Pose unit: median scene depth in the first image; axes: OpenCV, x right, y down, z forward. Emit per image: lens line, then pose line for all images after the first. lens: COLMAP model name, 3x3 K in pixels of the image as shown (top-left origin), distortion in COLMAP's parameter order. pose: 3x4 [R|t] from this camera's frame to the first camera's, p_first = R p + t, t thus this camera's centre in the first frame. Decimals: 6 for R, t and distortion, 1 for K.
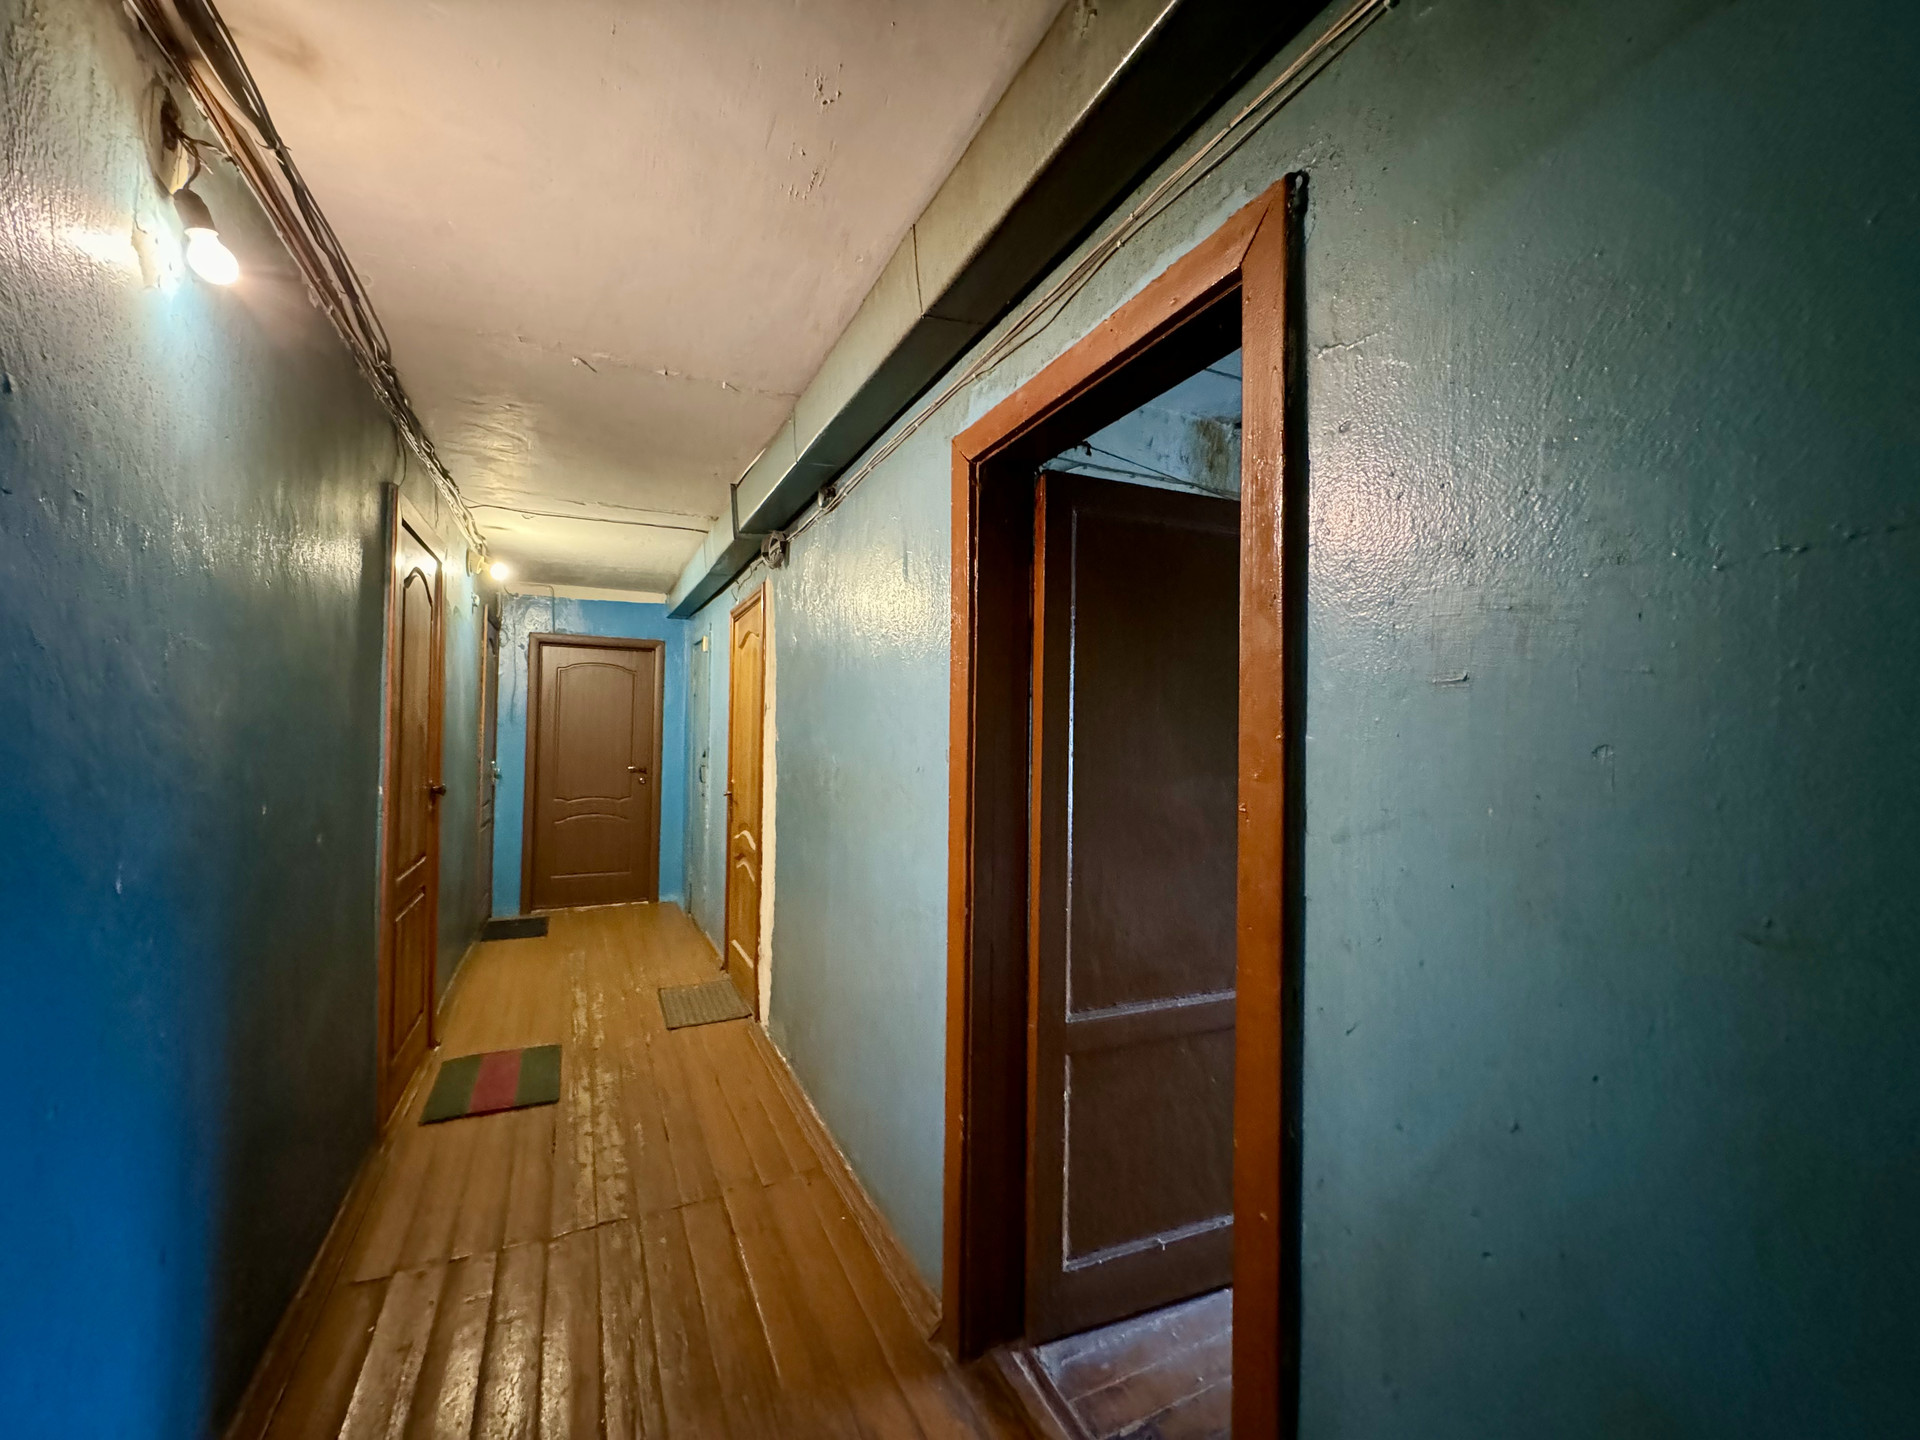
lens RADIAL K [[763.0, 0, 954.8], [0, 763.0, 716.2], [0, 0, 1]] dist [-0.000624, -0.000292]
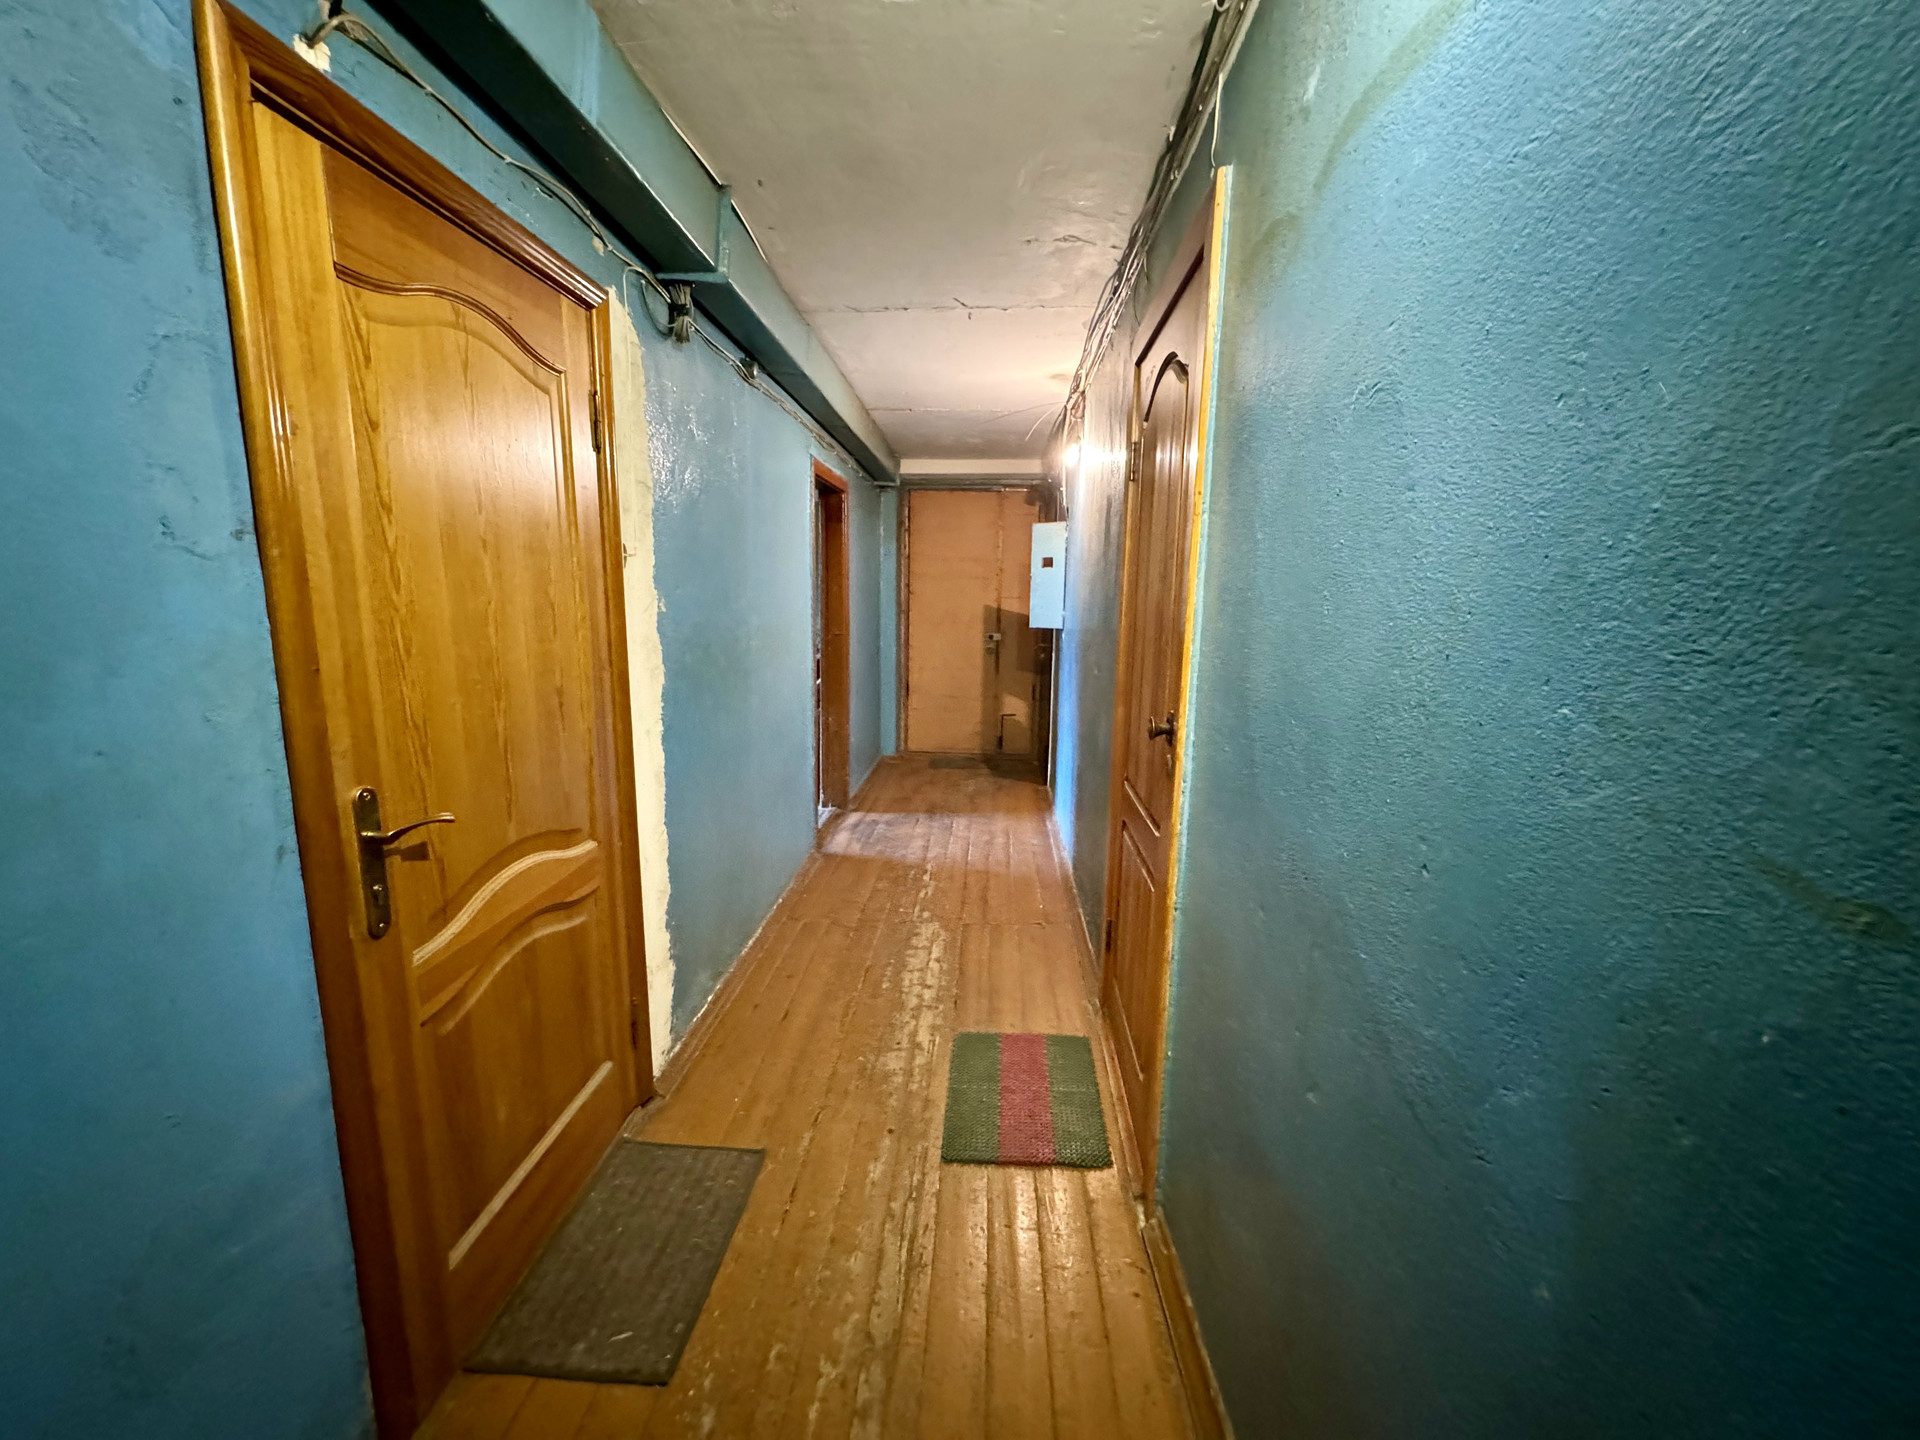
lens RADIAL K [[763.0, 0, 956.8], [0, 763.0, 721.1], [0, 0, 1]] dist [-0.000624, -0.000292]
pose [[-0.876441, -0.092224, 0.472594, -0.954539], [-0.029072, 0.989831, 0.139244, 0.036754], [-0.480630, 0.108300, -0.870210, 1.812191]]
